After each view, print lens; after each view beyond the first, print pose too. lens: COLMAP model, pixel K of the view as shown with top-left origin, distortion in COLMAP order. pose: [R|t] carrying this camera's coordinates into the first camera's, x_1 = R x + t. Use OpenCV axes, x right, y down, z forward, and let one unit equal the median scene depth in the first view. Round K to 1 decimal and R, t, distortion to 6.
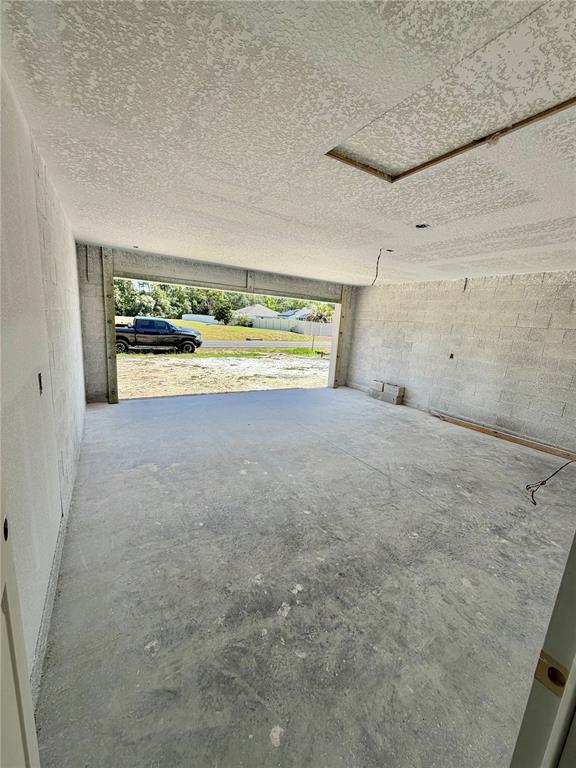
lens RADIAL K [[308.5, 0, 287.9], [0, 308.5, 383.1], [0, 0, 1]] dist [0.000554, -0.000176]
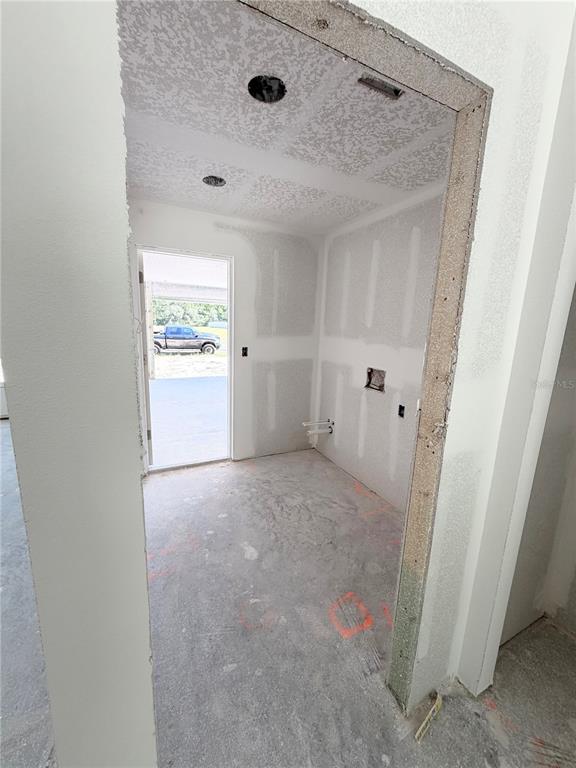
lens RADIAL K [[308.5, 0, 288.1], [0, 308.5, 385.3], [0, 0, 1]] dist [0.000554, -0.000176]
pose [[0.996409, -0.011821, -0.083844, 0.068248], [0.011042, 0.999891, -0.009759, 0.032701], [0.083950, 0.008798, 0.996431, -0.135756]]
